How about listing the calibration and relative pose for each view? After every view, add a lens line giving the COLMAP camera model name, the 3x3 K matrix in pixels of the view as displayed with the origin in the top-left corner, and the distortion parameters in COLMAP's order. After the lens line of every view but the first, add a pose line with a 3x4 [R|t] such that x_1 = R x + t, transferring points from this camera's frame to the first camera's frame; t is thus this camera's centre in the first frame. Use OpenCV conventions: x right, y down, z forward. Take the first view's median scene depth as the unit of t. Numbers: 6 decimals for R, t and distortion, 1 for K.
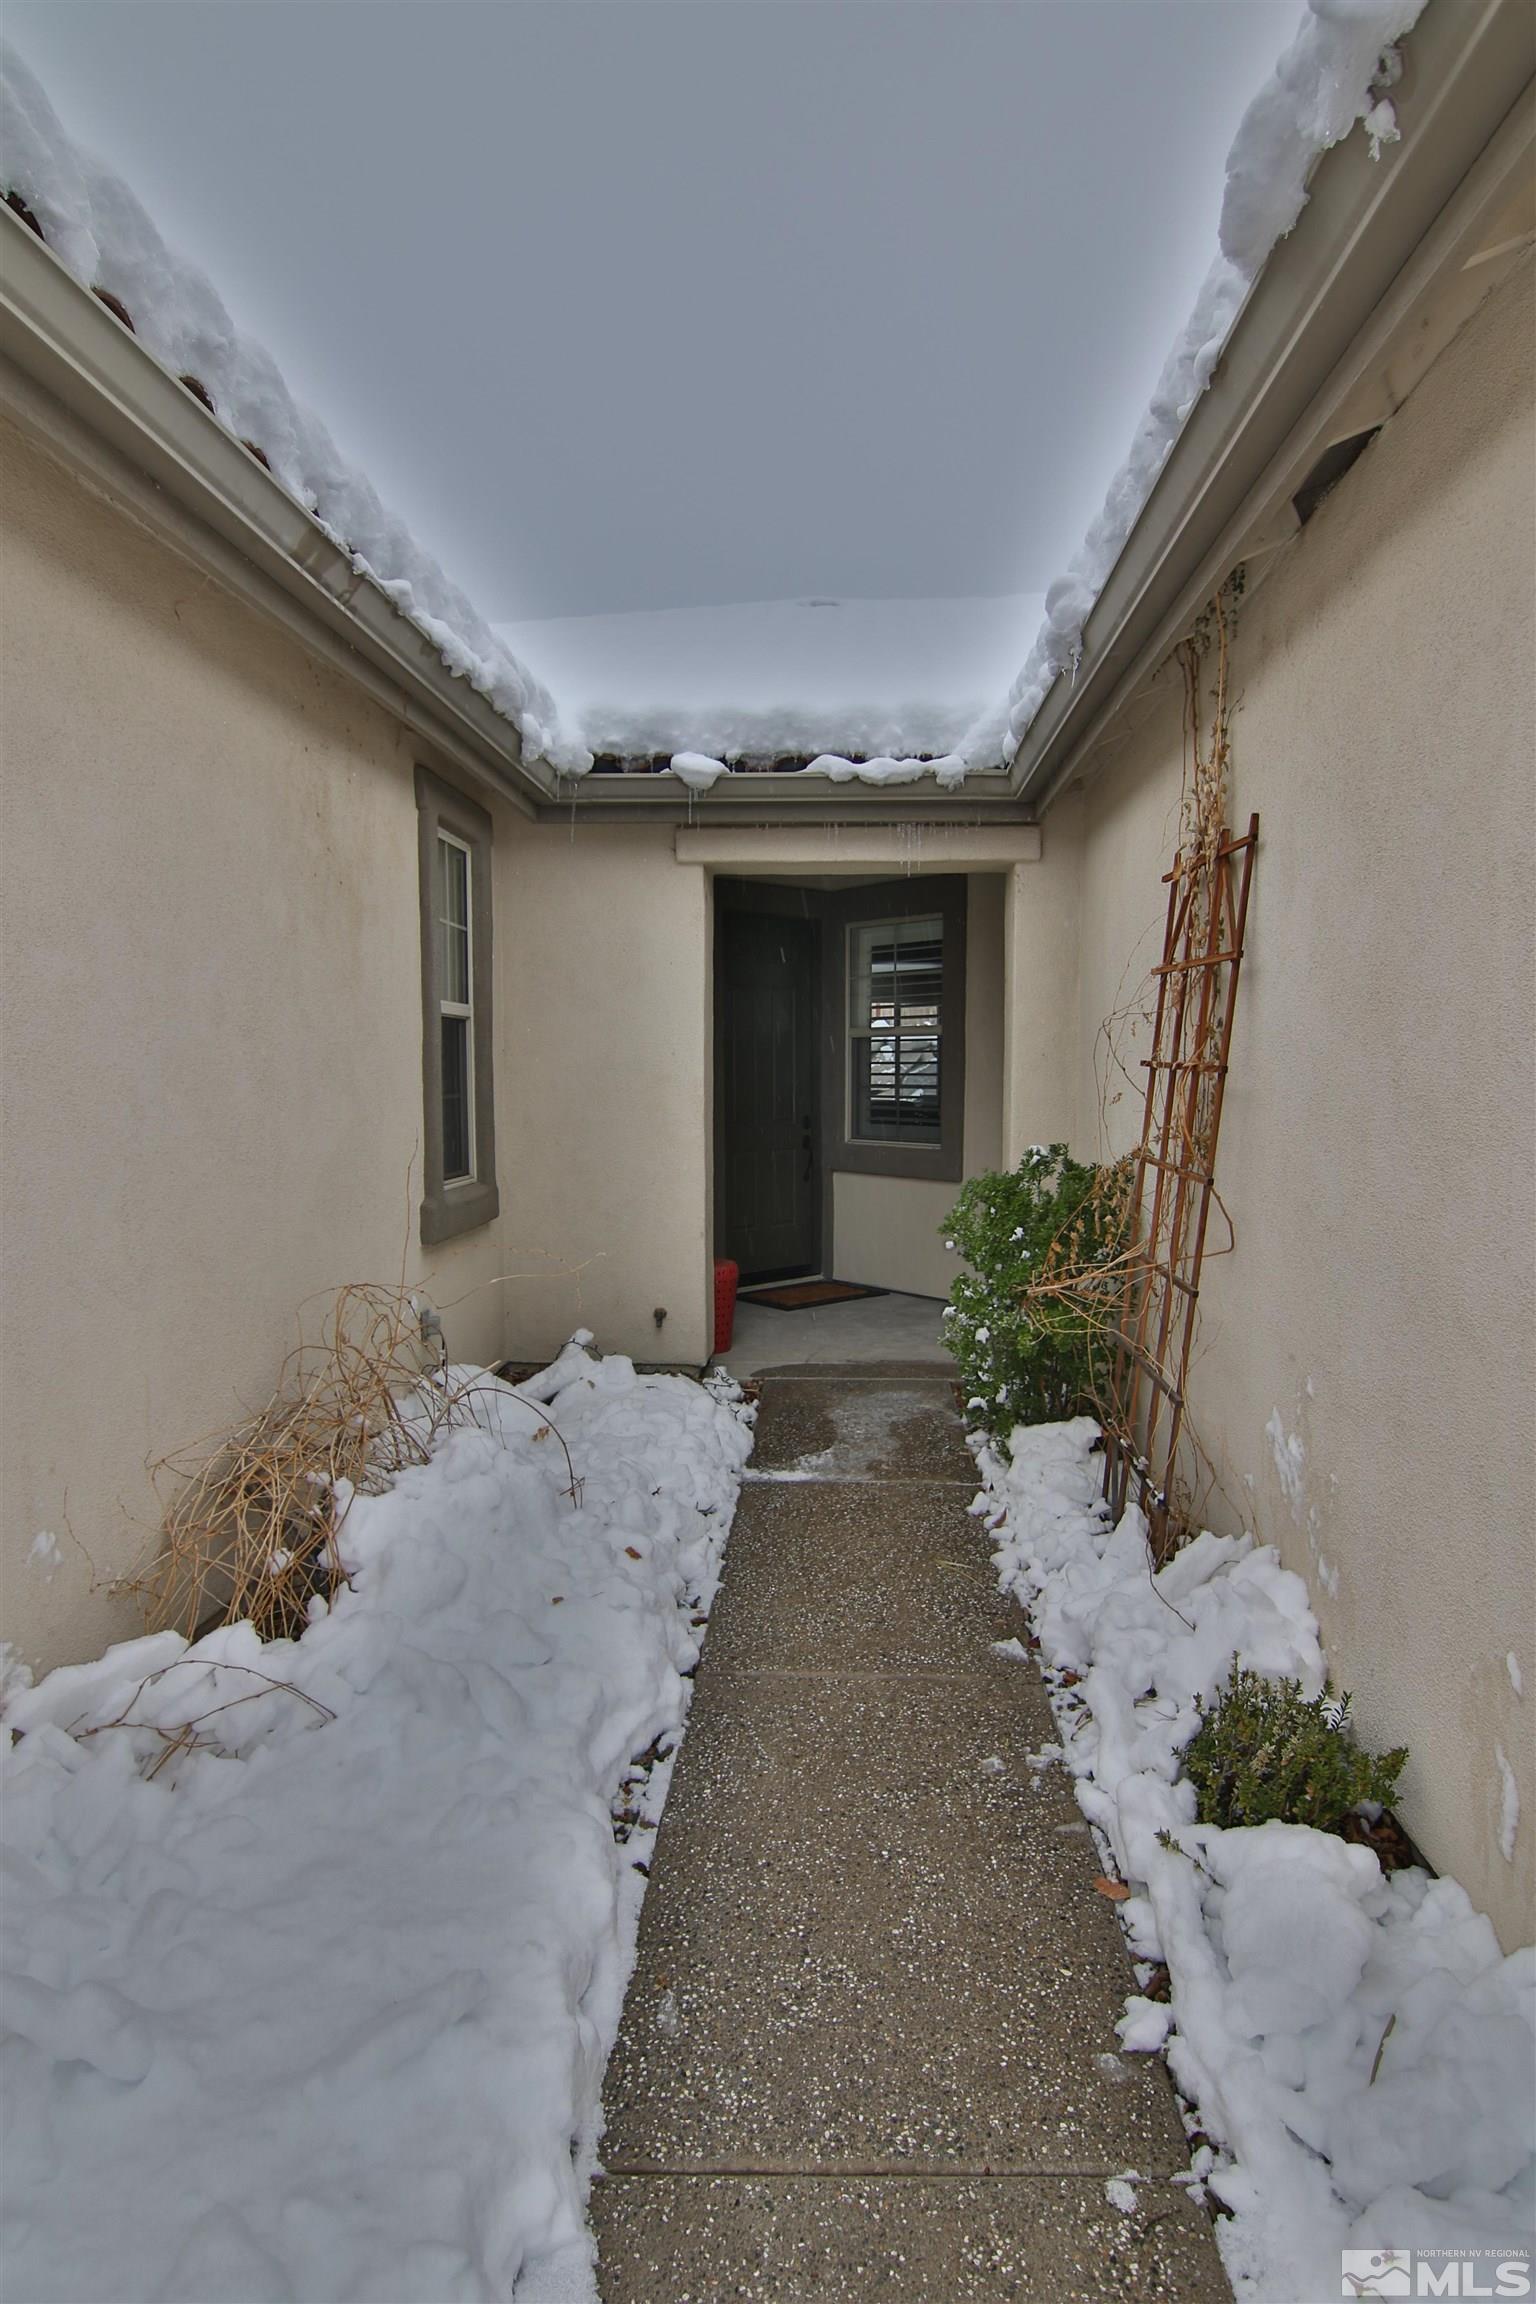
lens RADIAL K [[1297.6, 0, 772.8], [0, 1297.6, 1153.2], [0, 0, 1]] dist [-0.001162, -0.016023]
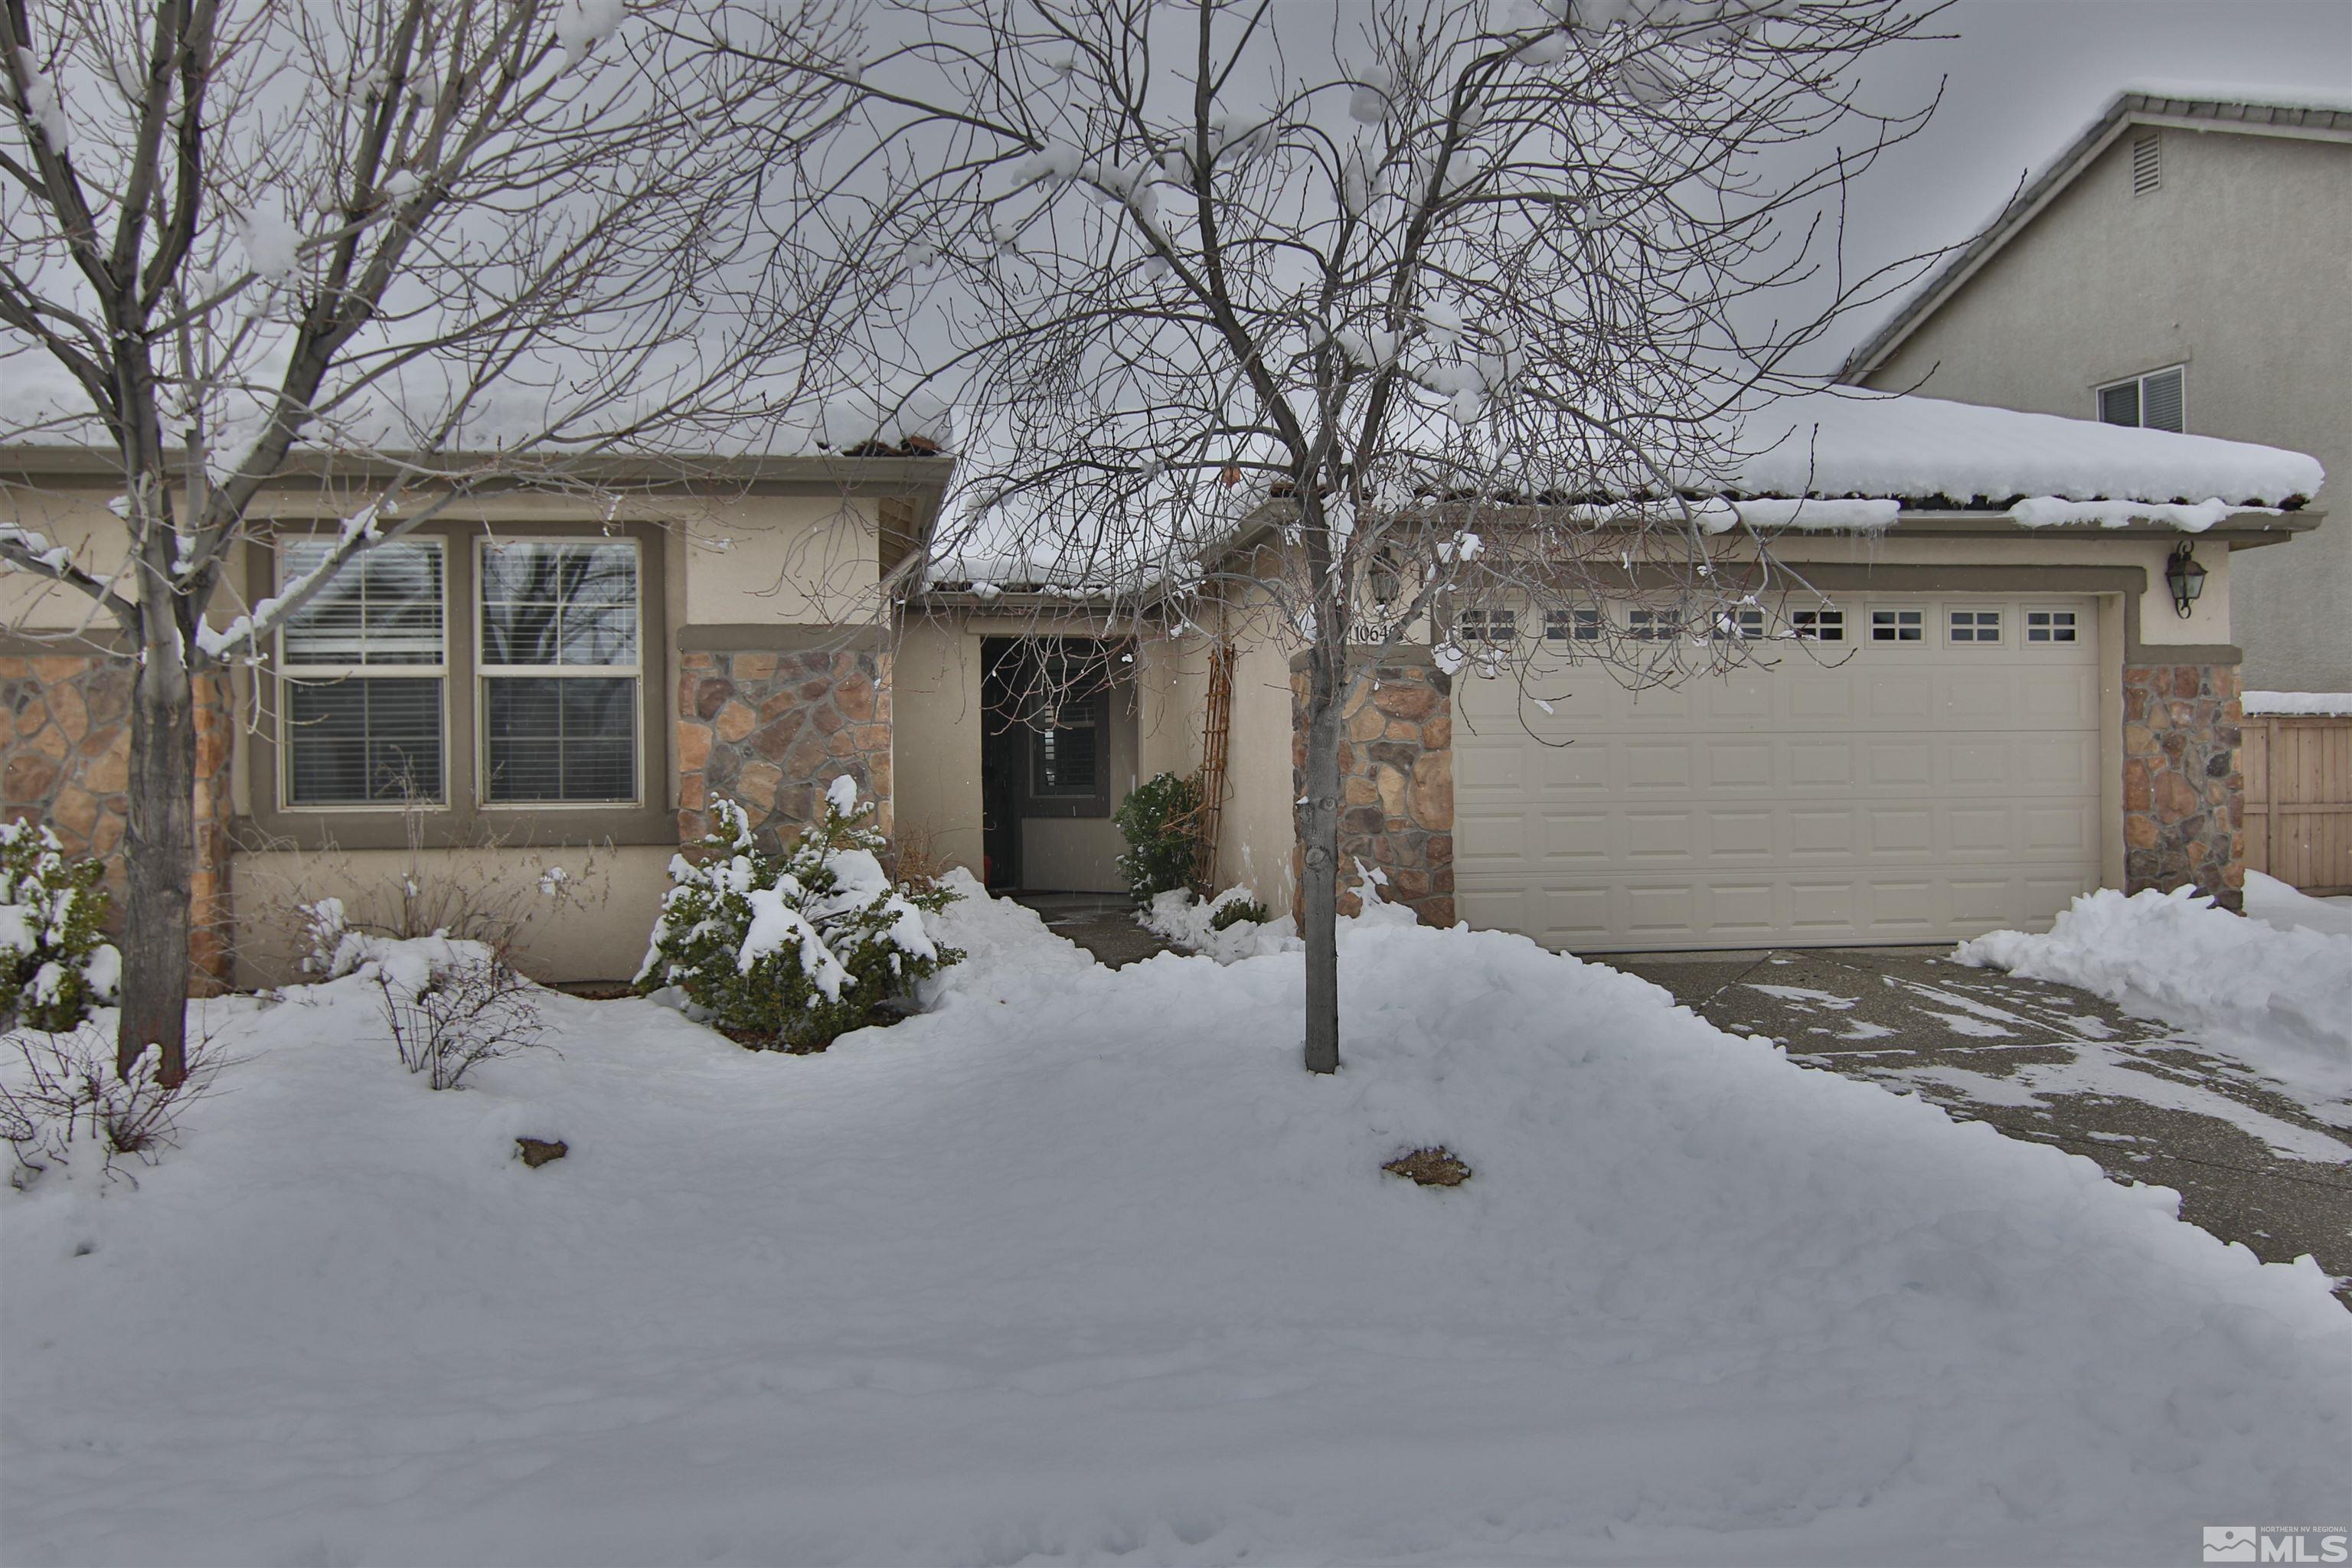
lens RADIAL K [[1874.8, 0, 1175.4], [0, 1874.8, 787.1], [0, 0, 1]] dist [0.009521, -0.026449]
pose [[0.970809, -0.002209, 0.239842, -0.539268], [0.019319, 0.997429, -0.069010, 0.237266], [-0.239073, 0.071629, 0.968356, -2.103991]]
